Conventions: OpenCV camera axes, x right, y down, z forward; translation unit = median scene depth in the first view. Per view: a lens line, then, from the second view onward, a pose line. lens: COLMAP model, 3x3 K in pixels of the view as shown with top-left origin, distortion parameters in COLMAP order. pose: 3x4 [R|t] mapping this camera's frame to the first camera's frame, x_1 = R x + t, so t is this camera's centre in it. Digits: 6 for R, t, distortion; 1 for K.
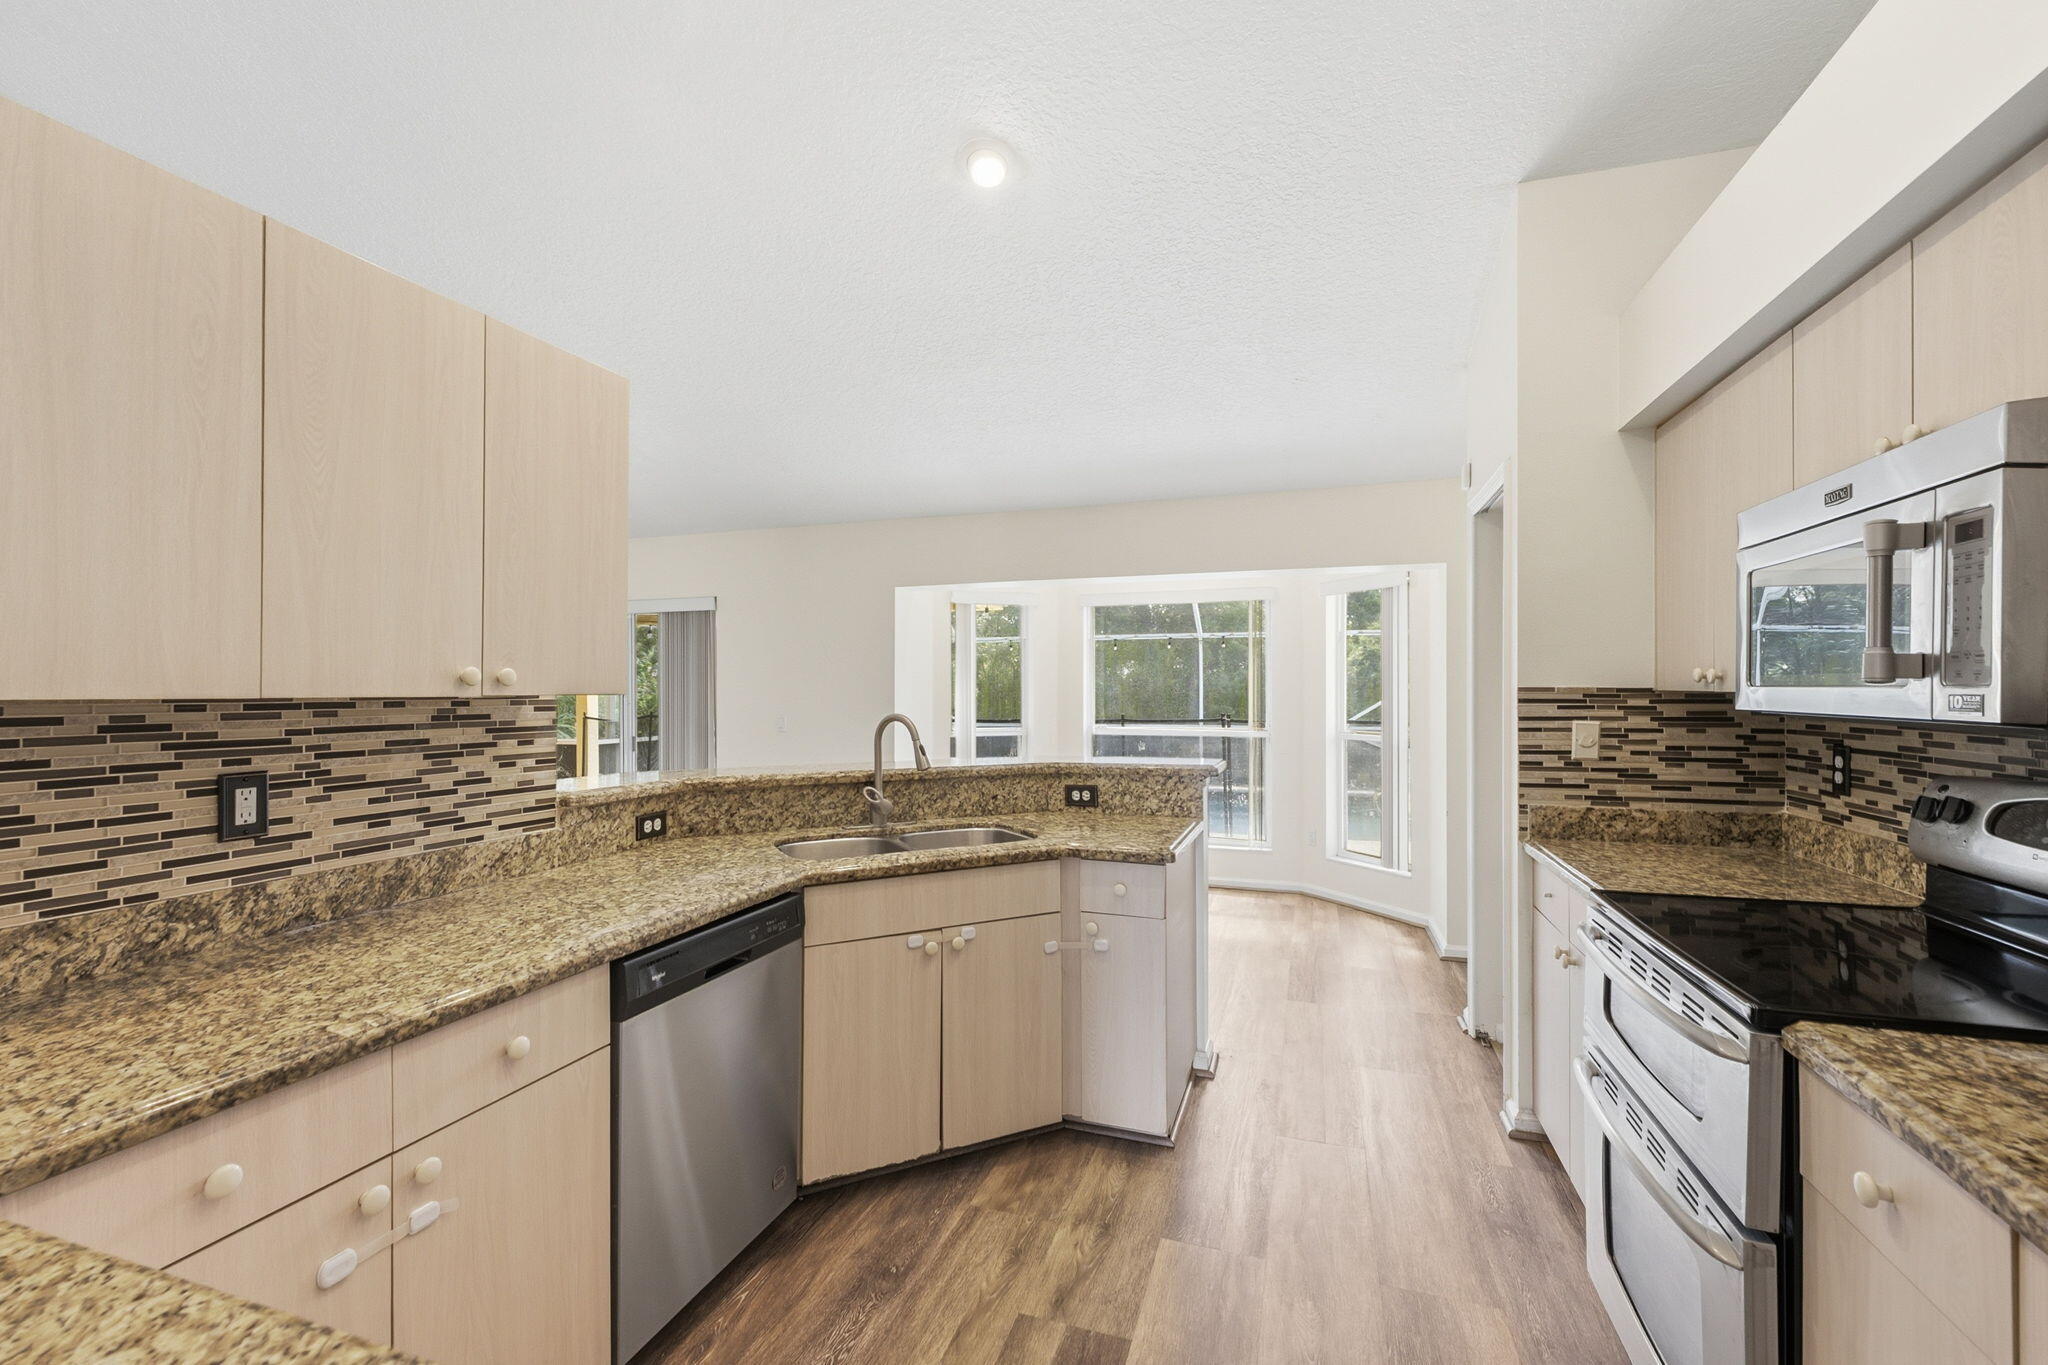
lens RADIAL K [[837.4, 0, 1022.5], [0, 837.4, 685.2], [0, 0, 1]] dist [-0.023782, 0.002304]
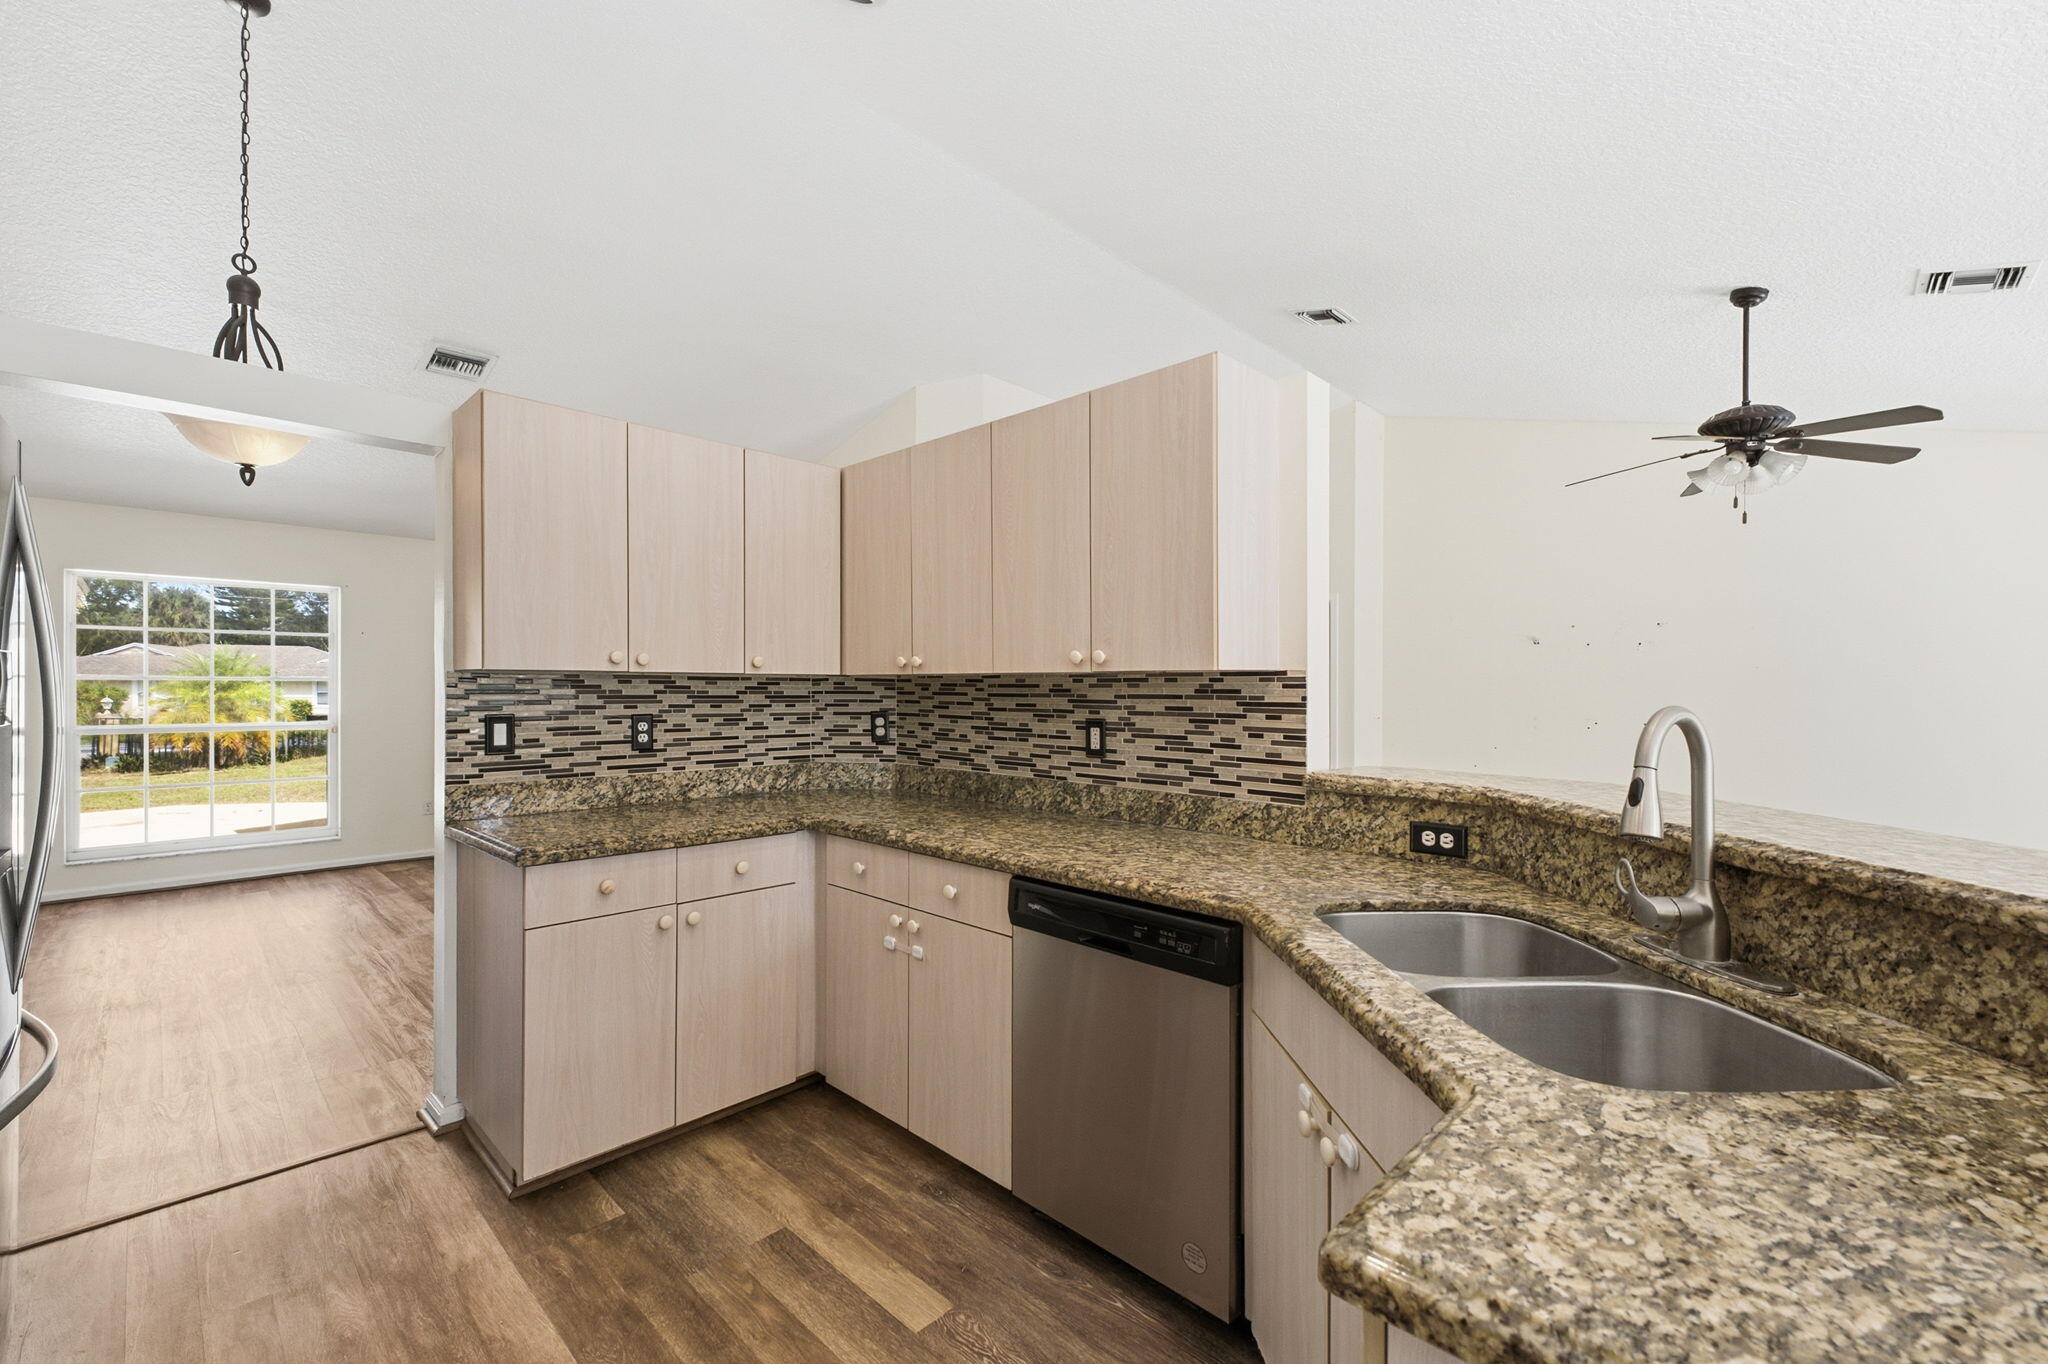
lens RADIAL K [[863.9, 0, 1023.2], [0, 863.9, 690.1], [0, 0, 1]] dist [-0.001079, -0.000103]
pose [[-0.433838, 0.005460, -0.900974, 0.607734], [0.005467, 0.999979, 0.003428, 0.032983], [0.900974, -0.003438, -0.433859, 1.359709]]
